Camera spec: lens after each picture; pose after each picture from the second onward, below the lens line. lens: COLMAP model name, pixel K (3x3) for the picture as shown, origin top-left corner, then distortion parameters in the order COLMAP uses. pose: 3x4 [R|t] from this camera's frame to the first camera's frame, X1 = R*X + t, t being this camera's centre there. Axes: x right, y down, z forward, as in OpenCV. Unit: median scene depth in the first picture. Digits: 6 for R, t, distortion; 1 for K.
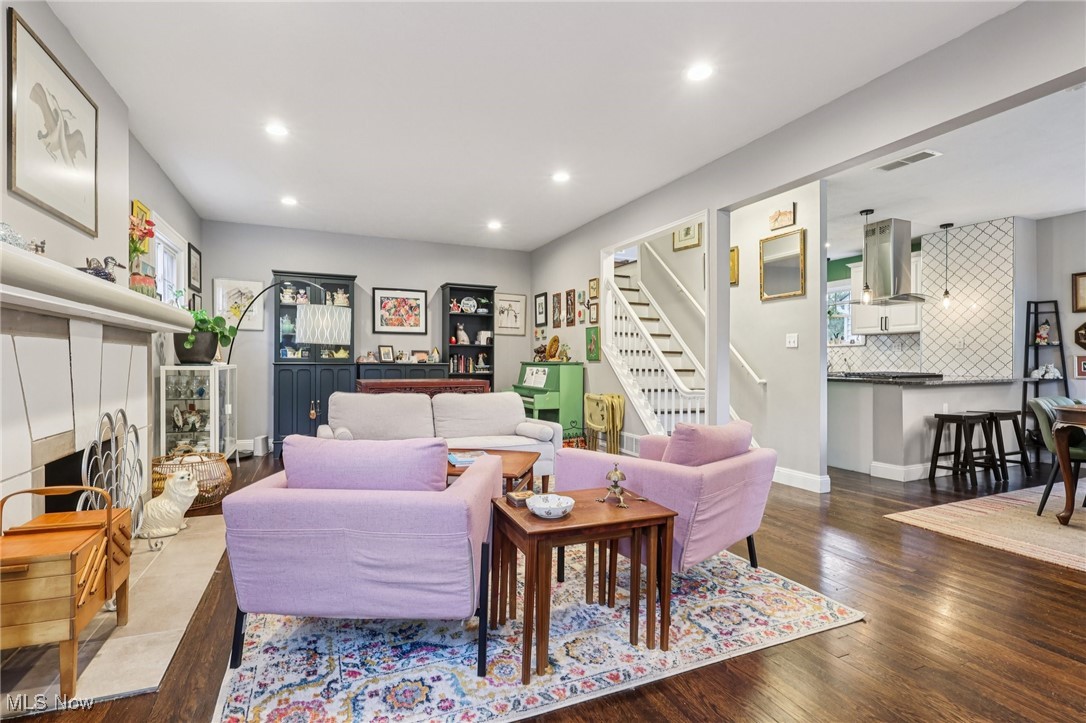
lens RADIAL K [[505.3, 0, 541.4], [0, 505.3, 363.6], [0, 0, 1]] dist [-0.005742, -0.002651]
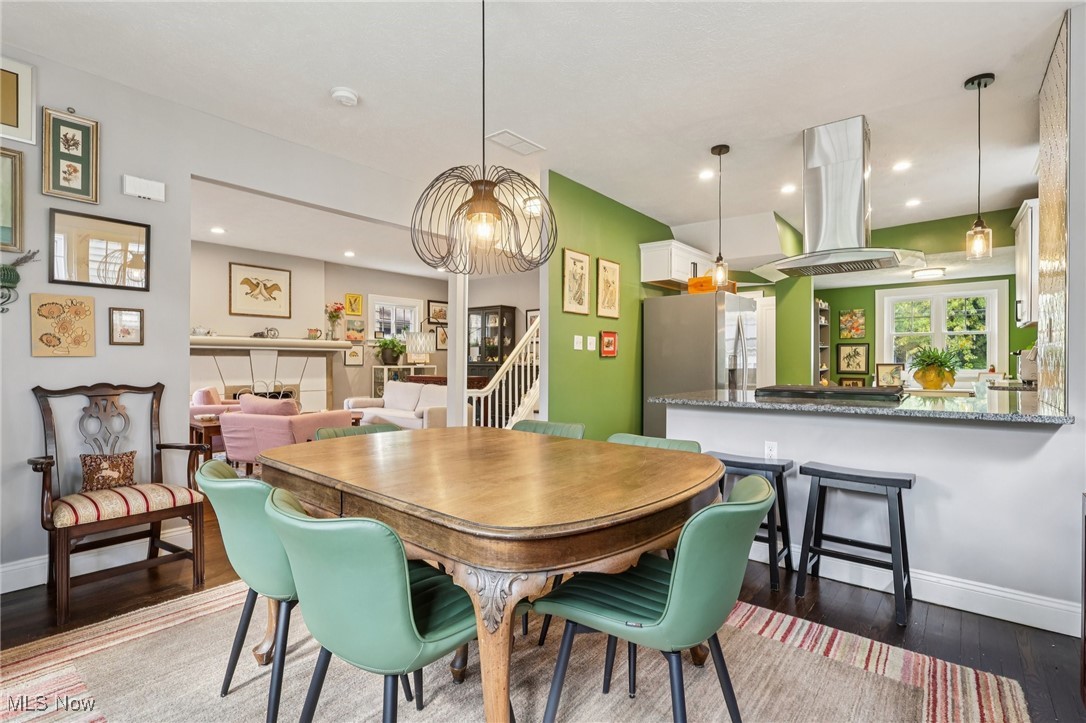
lens RADIAL K [[505.3, 0, 533.9], [0, 505.3, 365.9], [0, 0, 1]] dist [-0.005742, -0.002651]
pose [[0.472016, 0.009942, -0.881534, 1.388615], [-0.005872, 0.999950, 0.008133, -0.013587], [0.881571, 0.001337, 0.472050, 0.553812]]
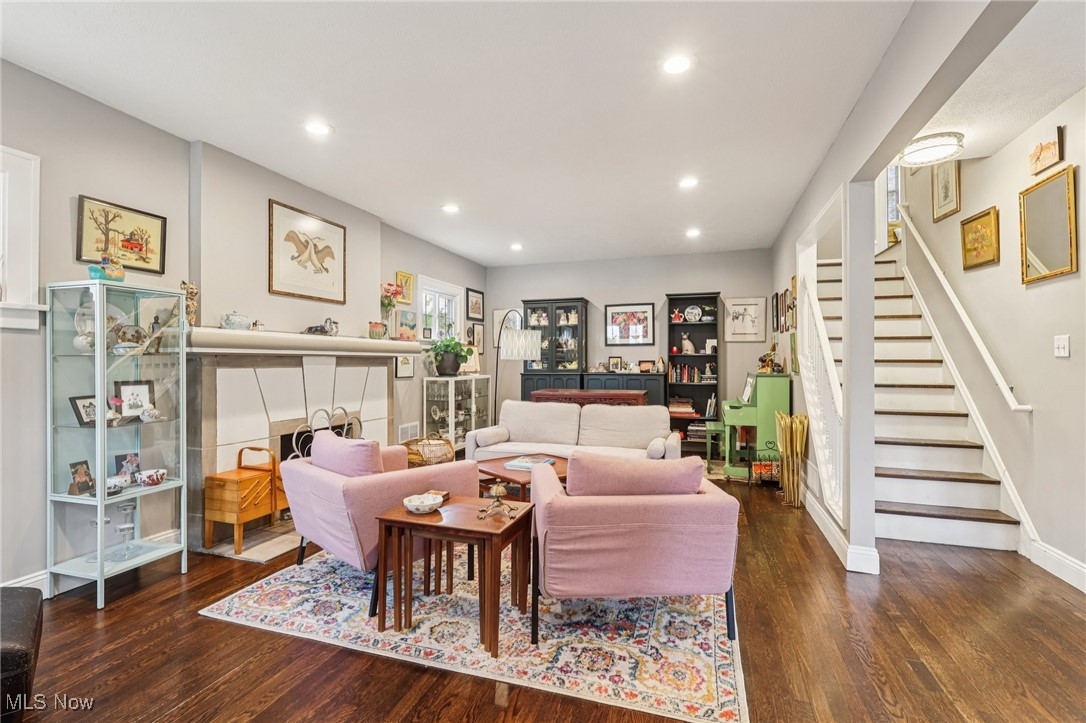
lens RADIAL K [[505.3, 0, 540.2], [0, 505.3, 358.0], [0, 0, 1]] dist [-0.005742, -0.002651]
pose [[0.743886, -0.014109, -0.668158, 0.468180], [0.005034, 0.999867, -0.015508, -0.025798], [0.668288, 0.008173, 0.743858, 0.112248]]
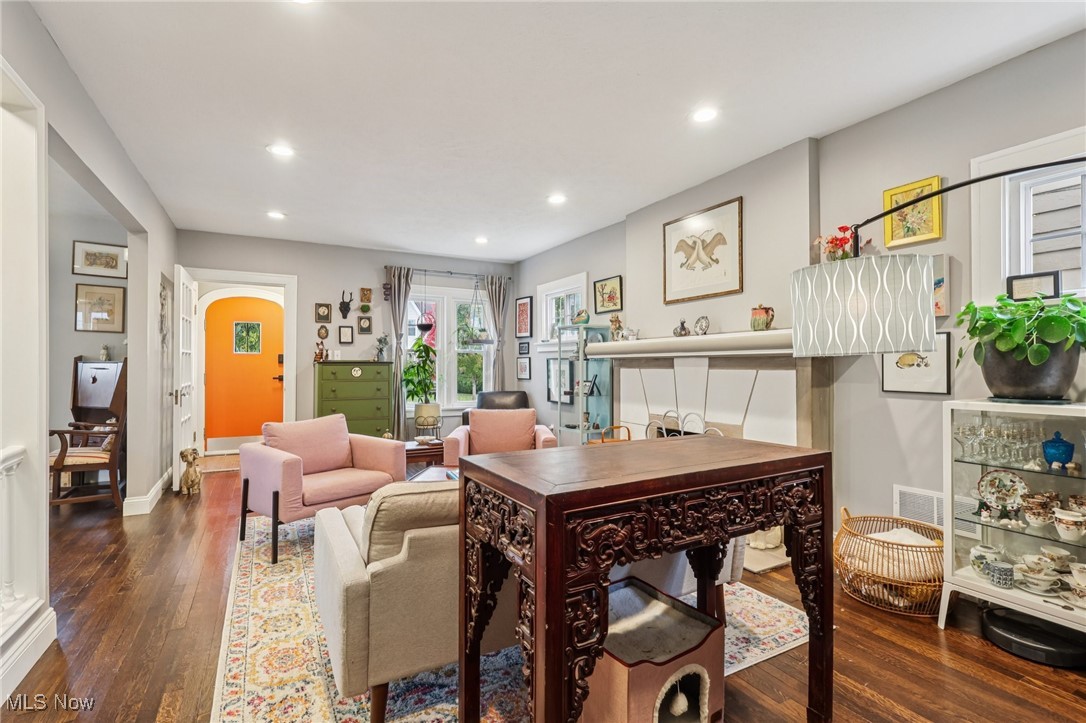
lens RADIAL K [[505.3, 0, 537.3], [0, 505.3, 360.1], [0, 0, 1]] dist [-0.005742, -0.002651]
pose [[-0.997039, 0.000261, -0.076894, -0.142128], [0.000538, 0.999993, -0.003573, -0.038535], [0.076893, -0.003604, -0.997033, 1.483973]]
